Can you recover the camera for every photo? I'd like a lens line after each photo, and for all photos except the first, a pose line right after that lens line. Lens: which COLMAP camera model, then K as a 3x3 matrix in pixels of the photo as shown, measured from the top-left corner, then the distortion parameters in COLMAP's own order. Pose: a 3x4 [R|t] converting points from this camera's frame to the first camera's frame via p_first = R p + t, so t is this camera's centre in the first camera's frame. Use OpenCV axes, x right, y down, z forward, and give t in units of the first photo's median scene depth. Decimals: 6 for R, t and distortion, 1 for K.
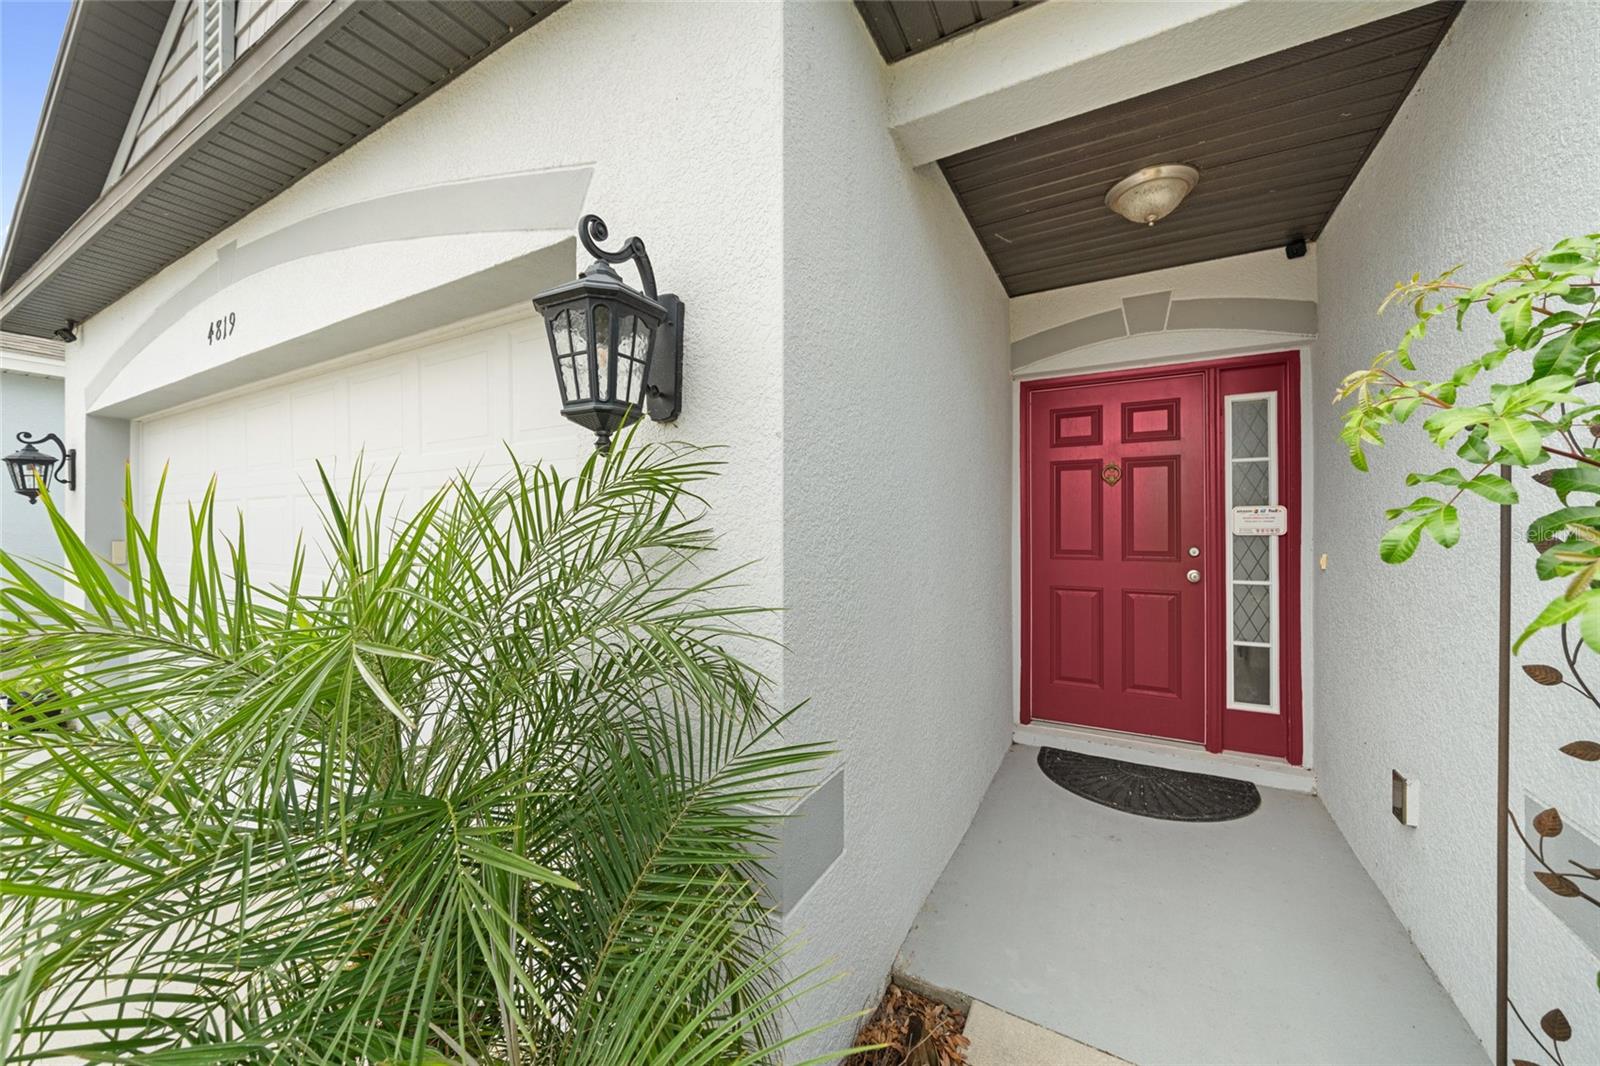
lens RADIAL K [[585.5, 0, 795.1], [0, 585.5, 522.3], [0, 0, 1]] dist [-0.003749, 0.000431]
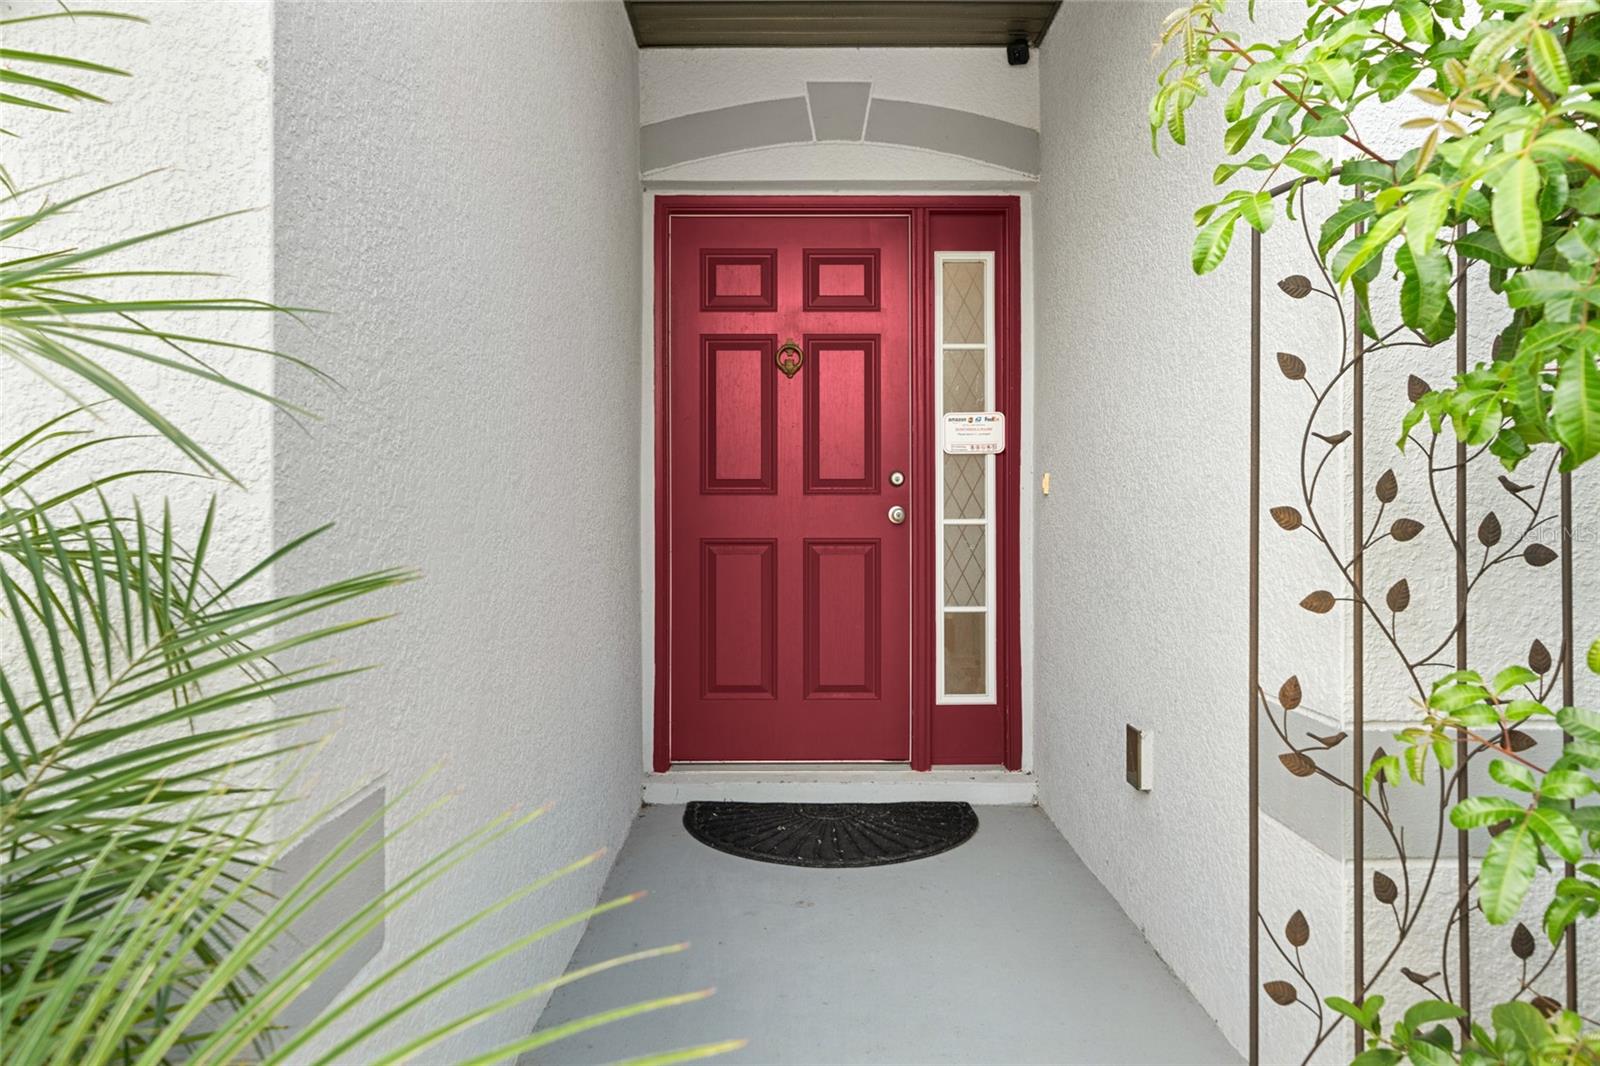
lens RADIAL K [[1049.7, 0, 767.7], [0, 1049.7, 527.8], [0, 0, 1]] dist [0.009700, -0.000677]
pose [[0.871342, 0.000768, 0.490675, -0.043257], [-0.002451, 0.999993, 0.002787, 0.107665], [-0.490669, -0.003632, 0.871338, 0.018227]]
